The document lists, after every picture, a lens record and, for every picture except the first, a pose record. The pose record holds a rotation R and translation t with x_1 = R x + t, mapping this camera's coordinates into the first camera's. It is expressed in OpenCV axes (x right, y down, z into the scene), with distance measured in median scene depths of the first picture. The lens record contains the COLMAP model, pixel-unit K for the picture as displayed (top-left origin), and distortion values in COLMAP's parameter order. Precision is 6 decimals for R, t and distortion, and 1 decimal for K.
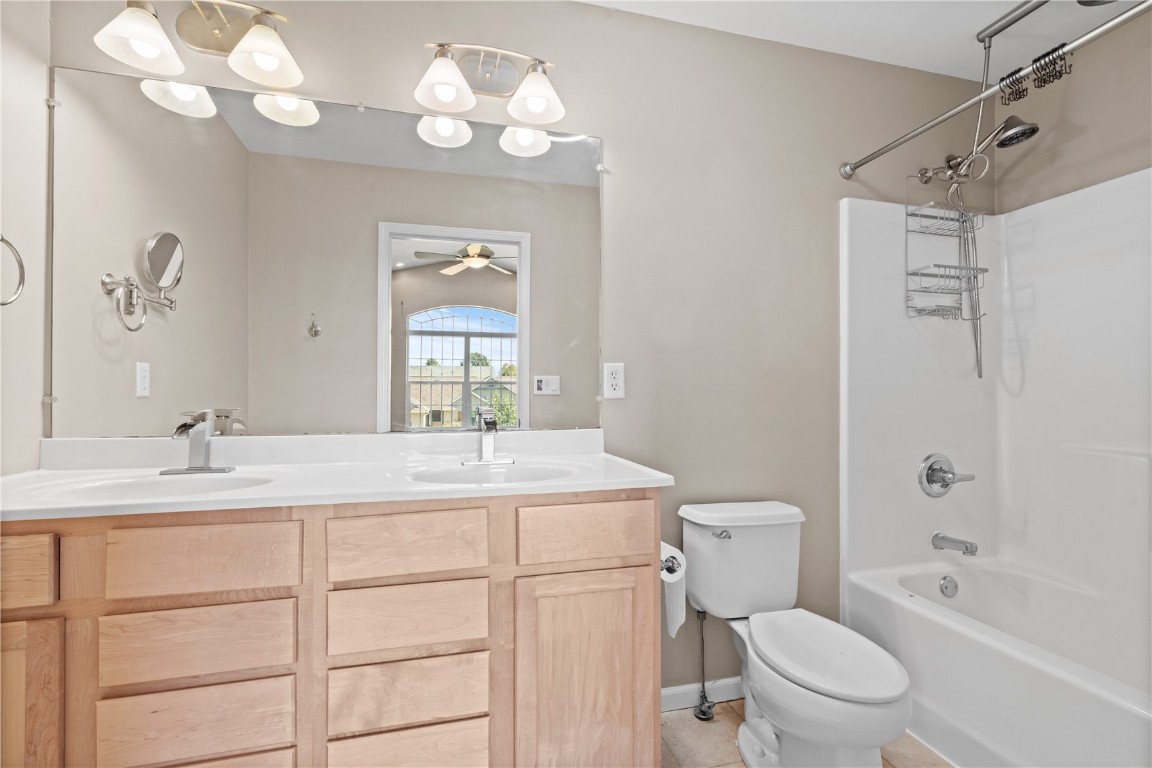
lens RADIAL K [[523.9, 0, 576.0], [0, 523.9, 384.0], [0, 0, 1]] dist [0.001639, 0.000230]
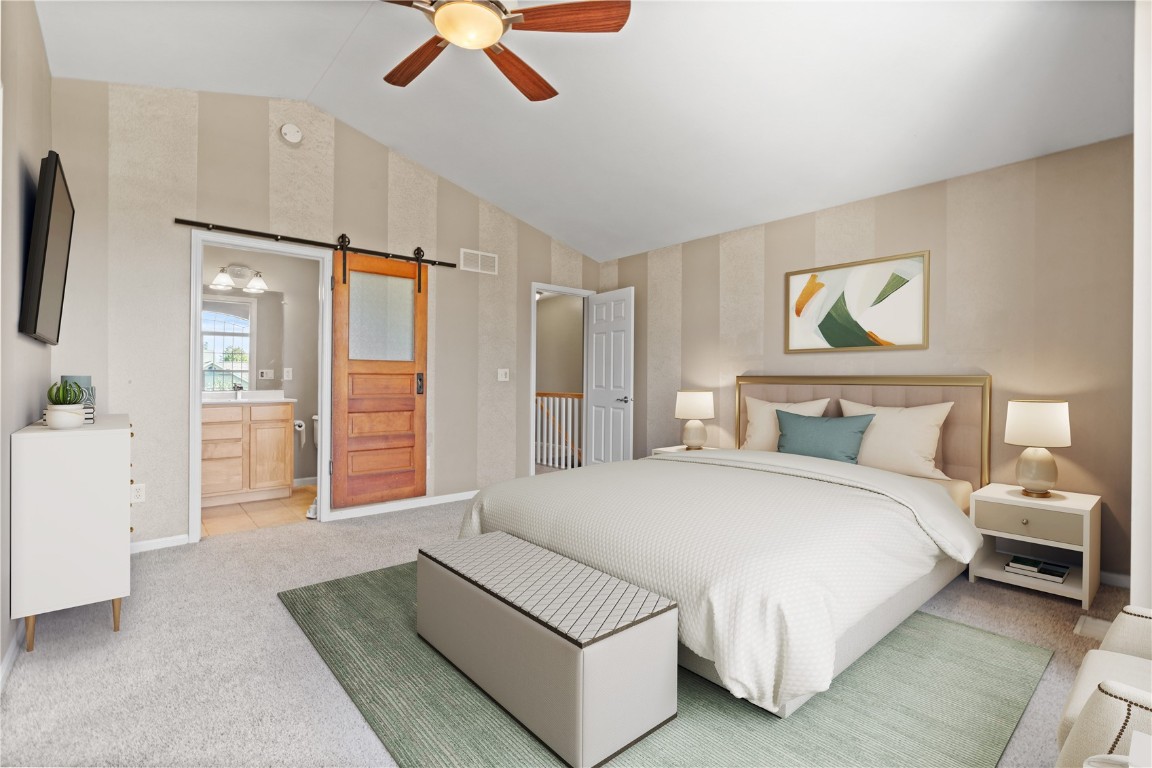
lens RADIAL K [[523.9, 0, 576.0], [0, 523.9, 384.0], [0, 0, 1]] dist [0.001639, 0.000230]
pose [[0.901165, 0.003996, 0.433457, 0.269254], [-0.012508, 0.999781, 0.016788, -0.021015], [-0.433295, -0.020550, 0.901018, -2.522279]]
